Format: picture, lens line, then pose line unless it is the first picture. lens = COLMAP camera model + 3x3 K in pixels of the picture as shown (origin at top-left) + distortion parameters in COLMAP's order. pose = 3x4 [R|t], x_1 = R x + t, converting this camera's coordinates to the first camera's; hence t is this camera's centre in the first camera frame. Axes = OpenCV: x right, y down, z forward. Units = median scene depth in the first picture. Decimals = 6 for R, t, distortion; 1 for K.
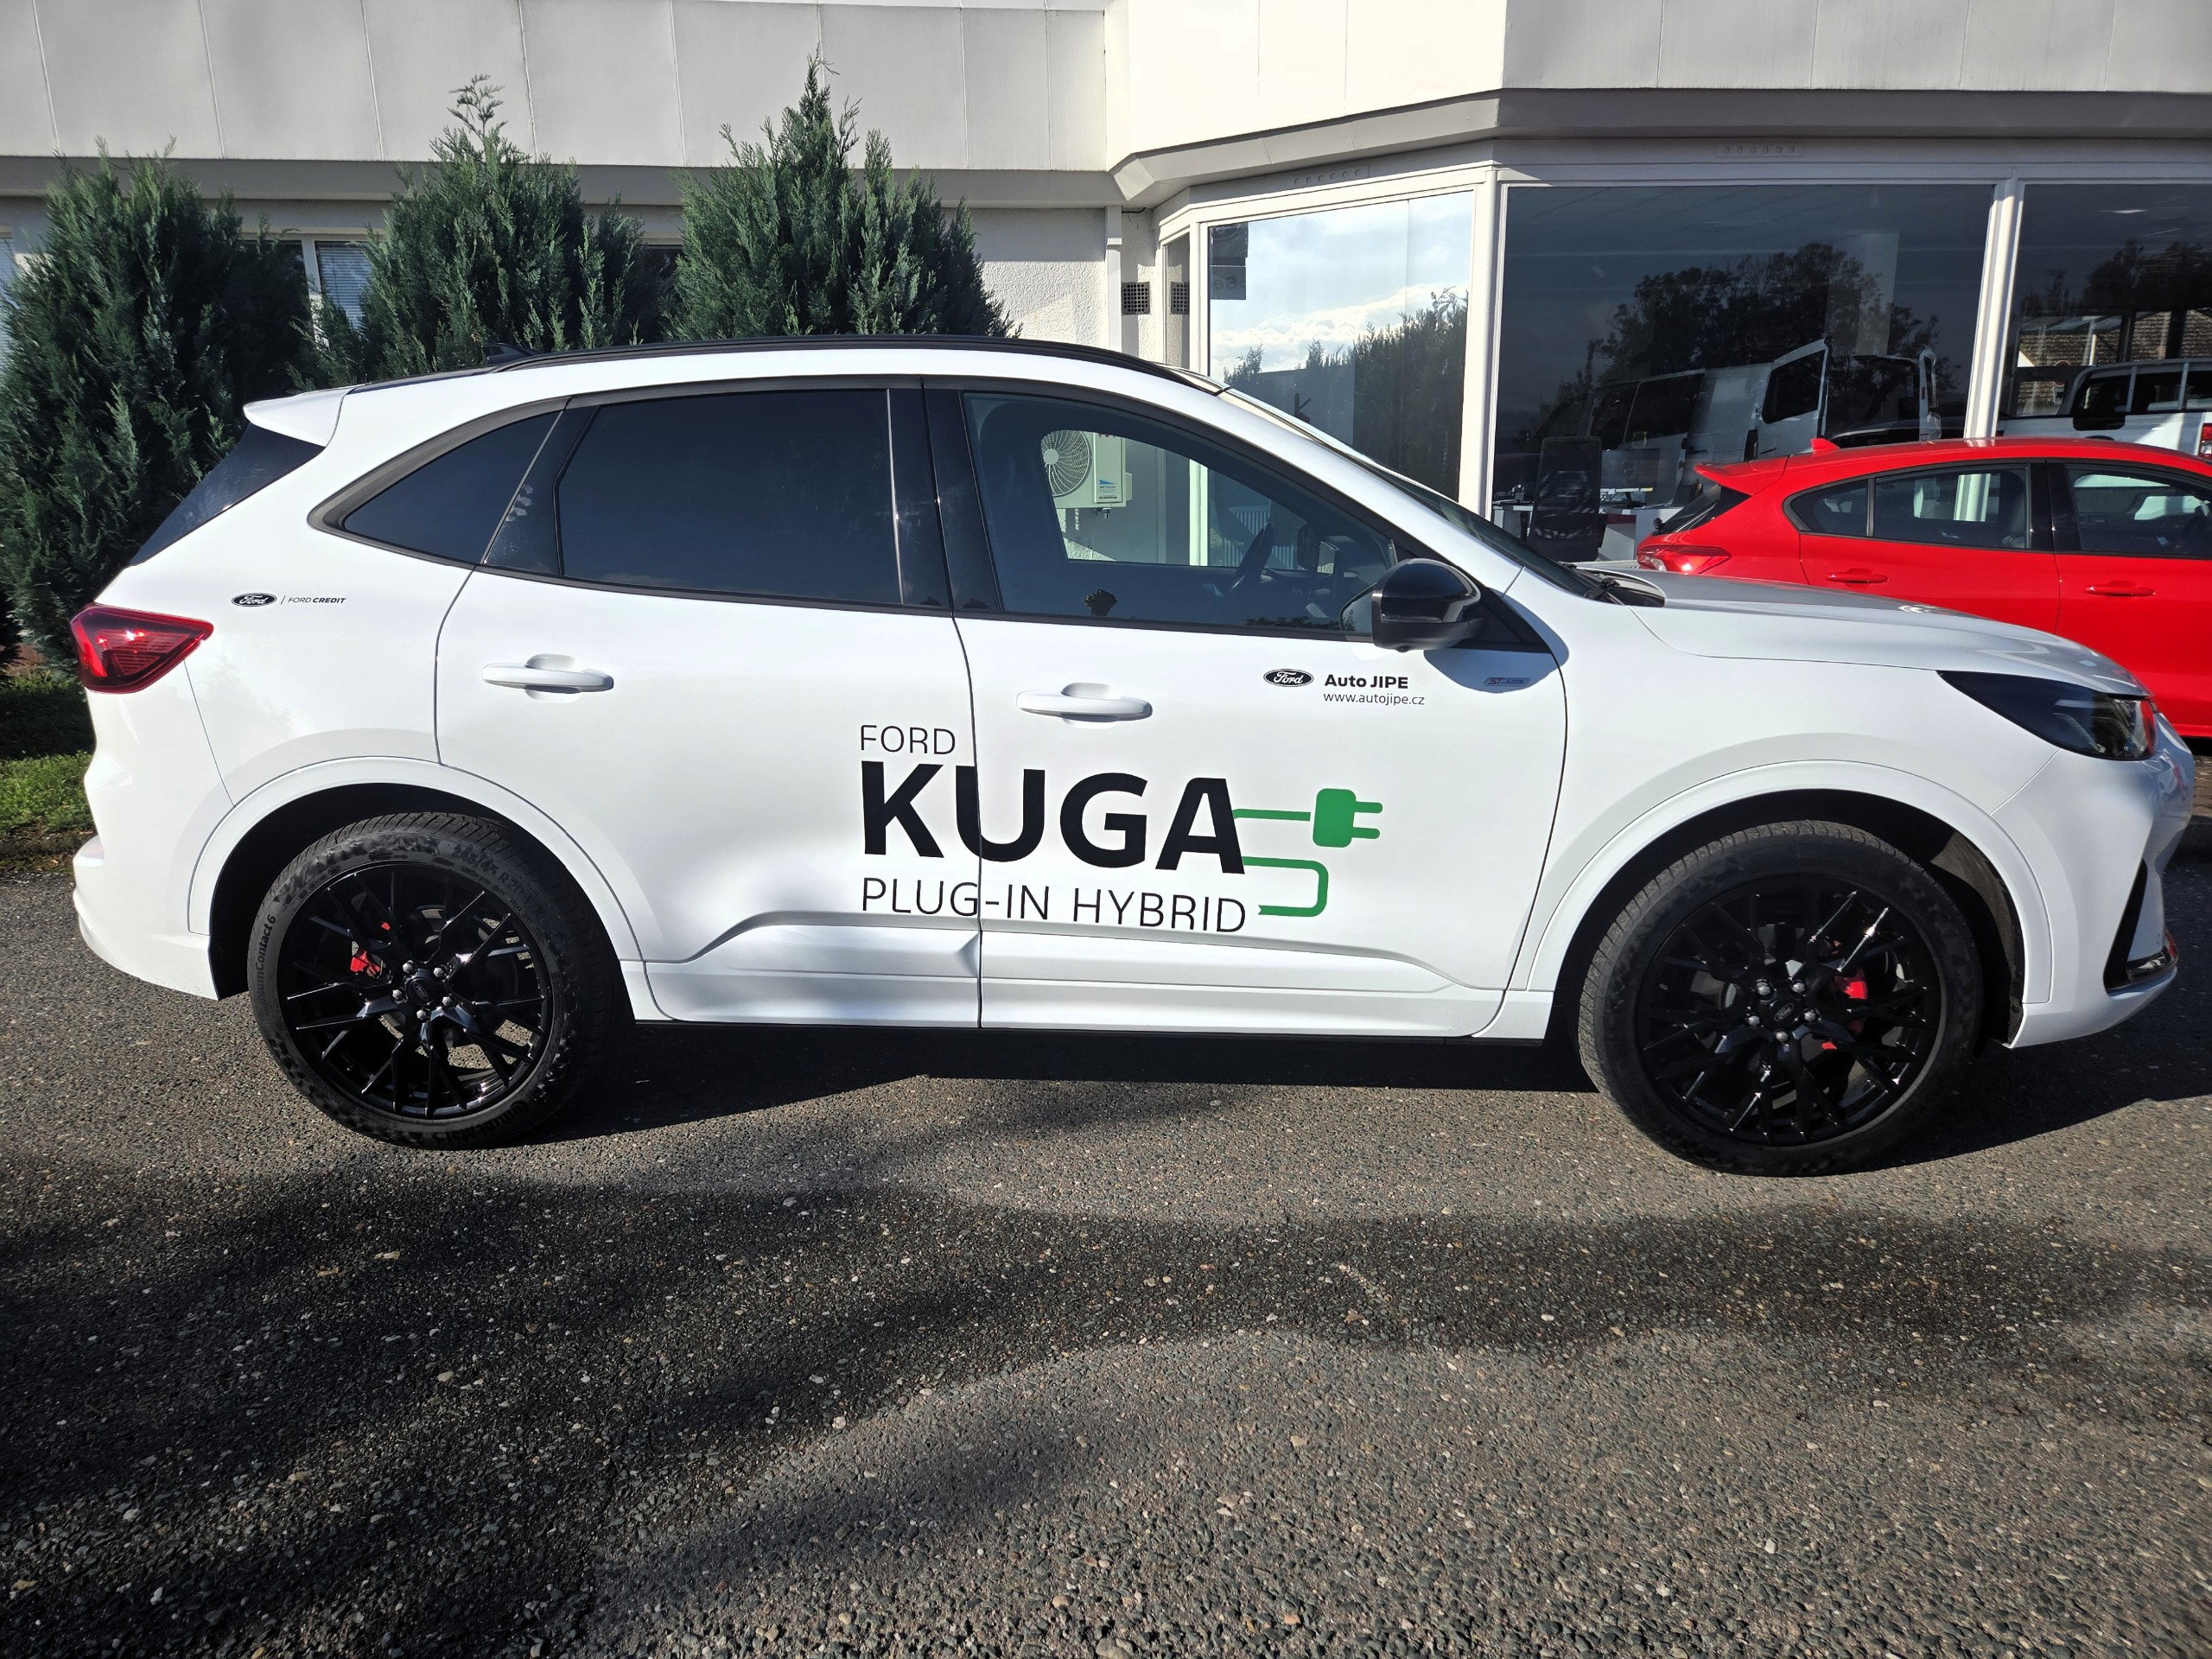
lens RADIAL K [[1534.9, 0, 1107.3], [0, 1534.9, 804.5], [0, 0, 1]] dist [0.035797, -0.004553]
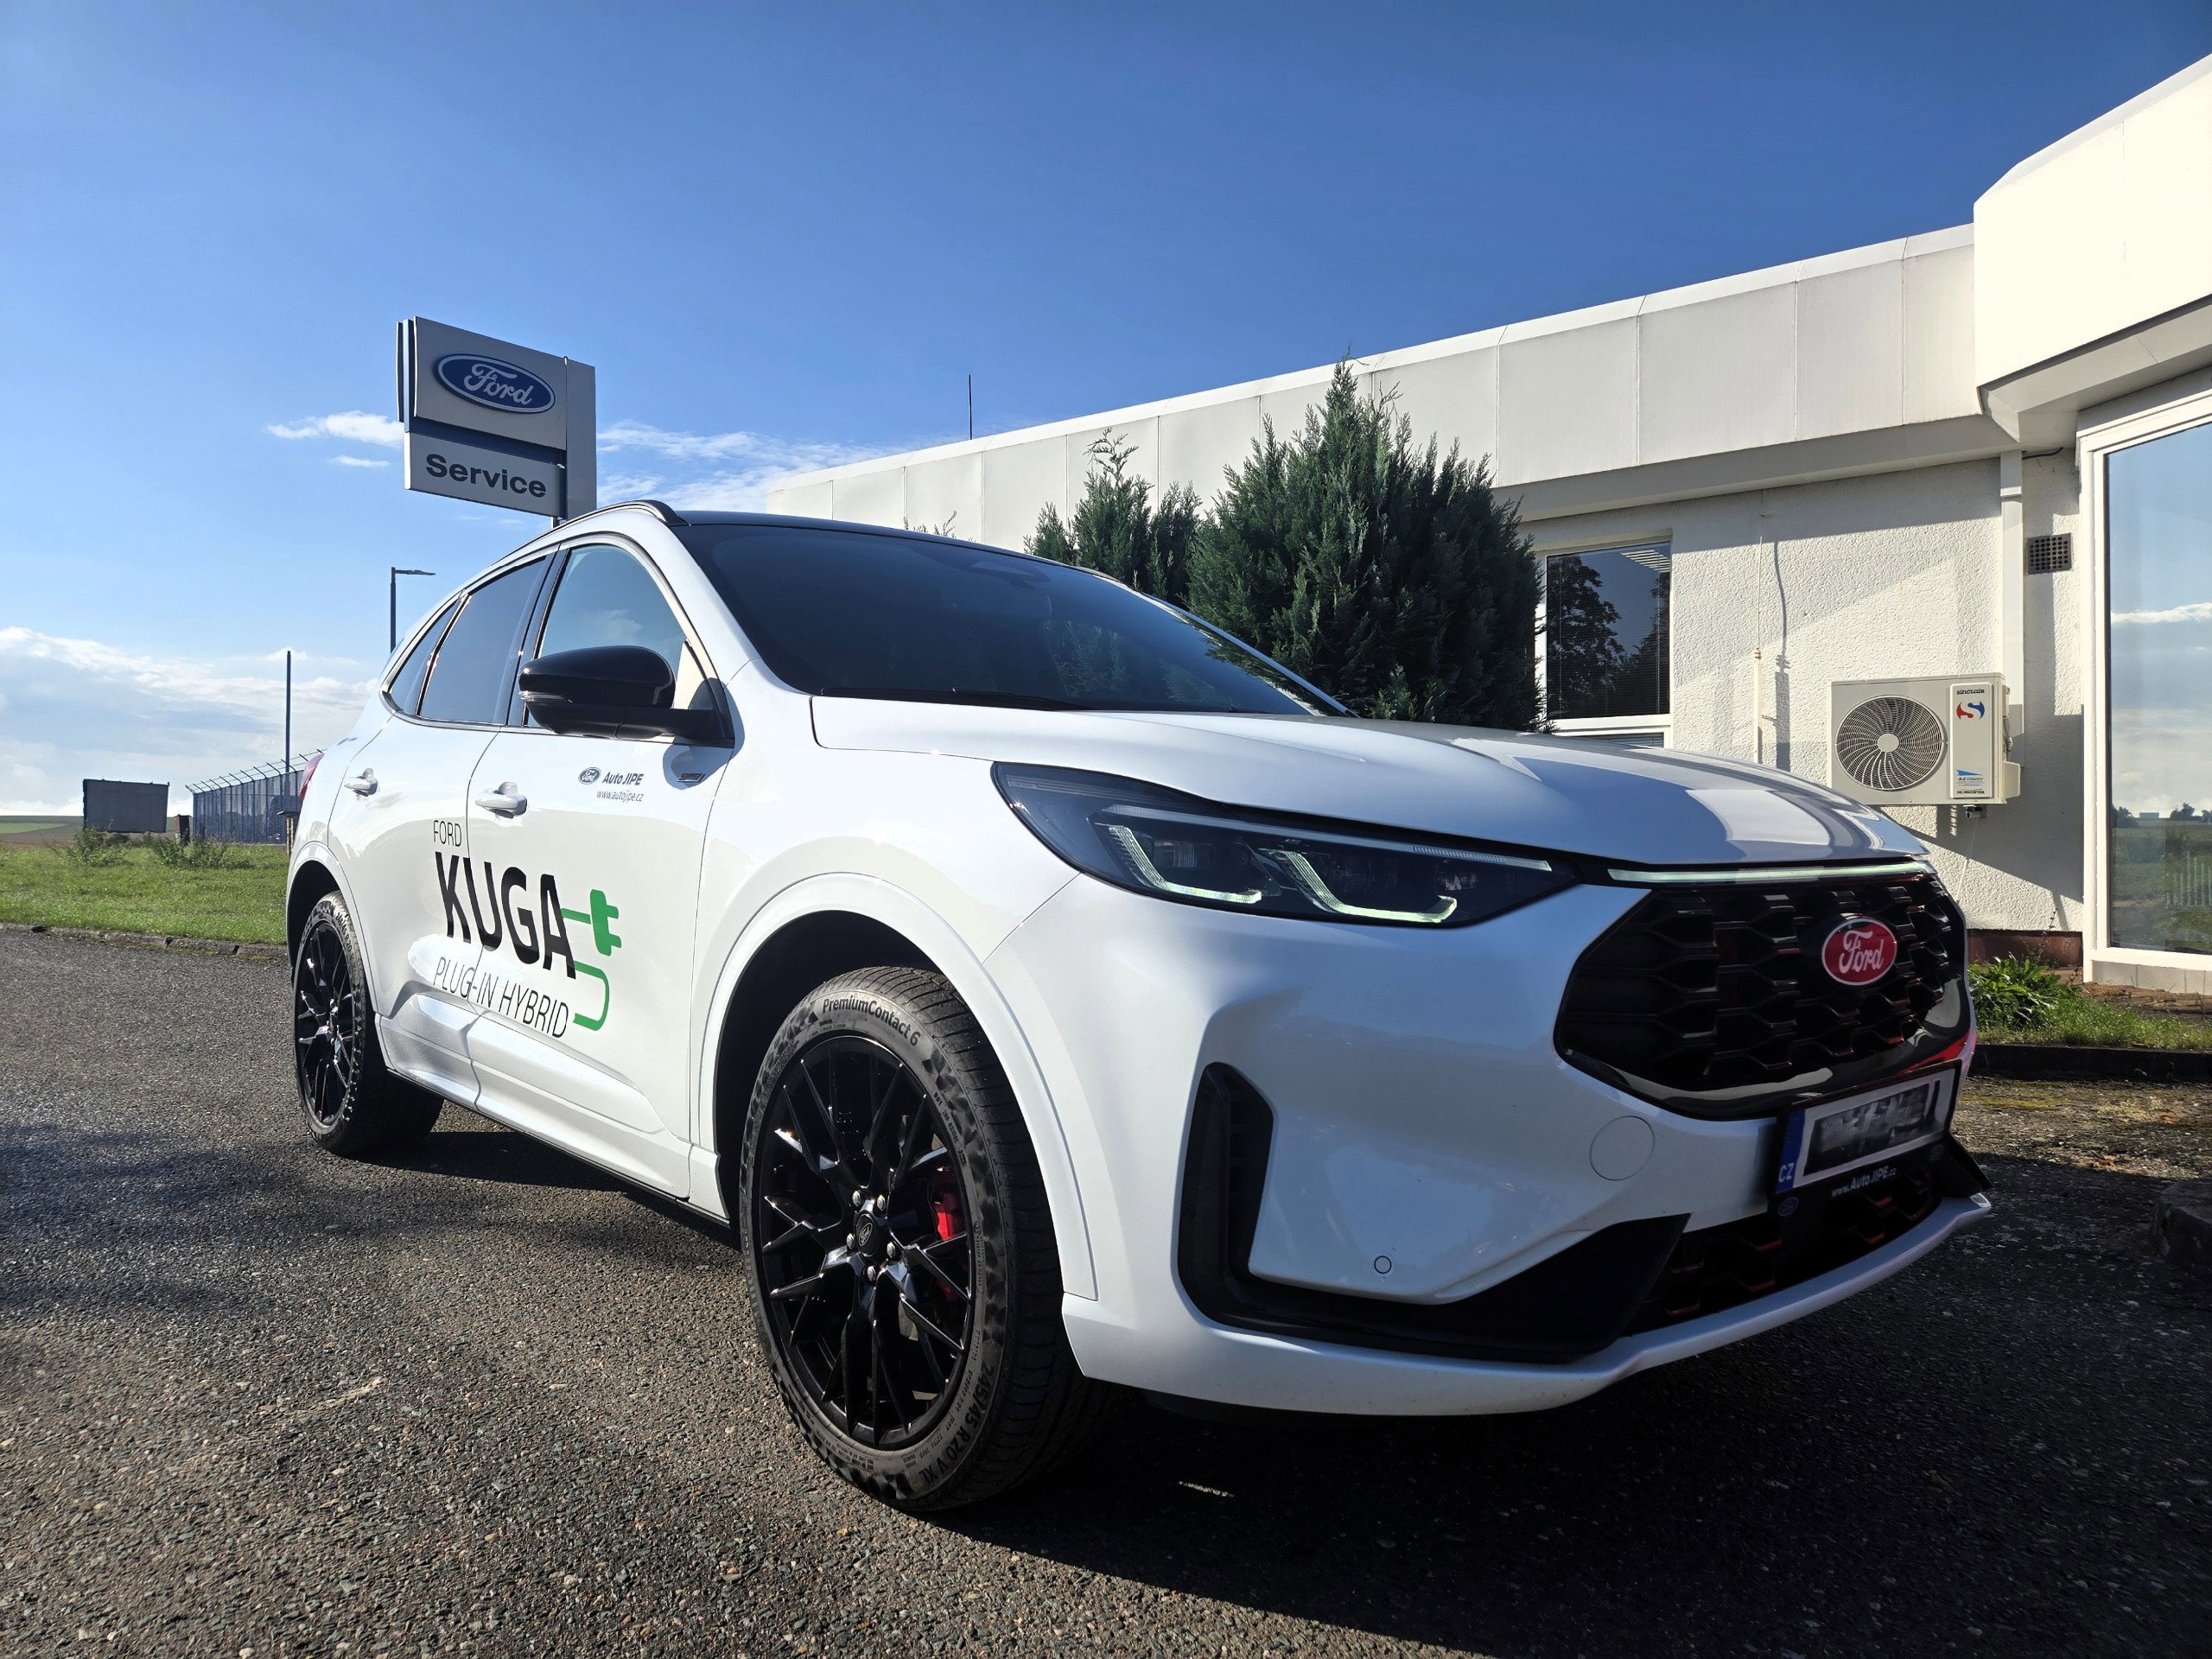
lens RADIAL K [[1484.6, 0, 1107.0], [0, 1484.6, 753.6], [0, 0, 1]] dist [0.068657, 0.000590]
pose [[0.690939, -0.019201, -0.722658, 0.771127], [-0.167962, 0.968027, -0.186310, 0.020656], [0.703130, 0.250108, 0.665623, 0.428528]]
